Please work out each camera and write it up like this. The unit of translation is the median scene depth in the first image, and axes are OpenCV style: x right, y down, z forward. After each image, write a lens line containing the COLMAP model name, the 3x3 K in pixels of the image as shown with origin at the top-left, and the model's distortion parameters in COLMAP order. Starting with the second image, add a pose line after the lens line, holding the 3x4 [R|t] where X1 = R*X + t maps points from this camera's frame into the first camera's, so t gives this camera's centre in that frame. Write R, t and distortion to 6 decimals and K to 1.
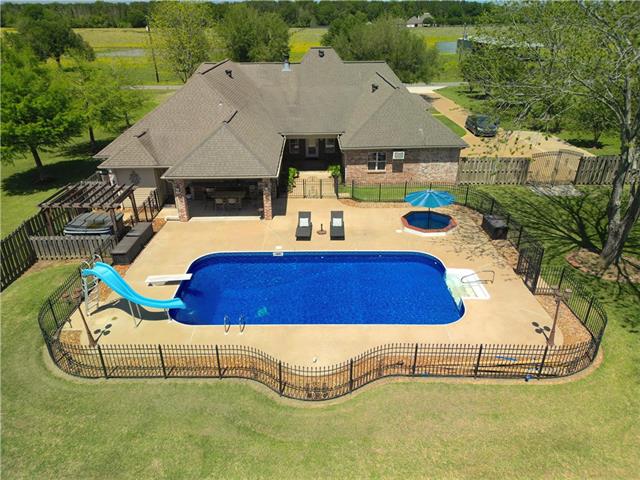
lens RADIAL K [[450.9, 0, 320.0], [0, 450.9, 240.0], [0, 0, 1]] dist [0.021343, -0.001031]
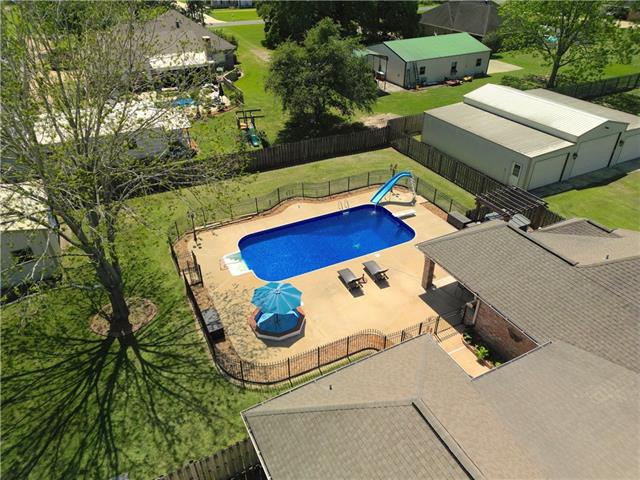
lens RADIAL K [[450.9, 0, 320.0], [0, 450.9, 240.0], [0, 0, 1]] dist [0.021343, -0.001031]
pose [[-0.893414, 0.251874, -0.371982, 0.470233], [-0.196328, 0.525862, 0.827602, -0.928445], [0.404062, 0.812422, -0.420363, 1.277514]]
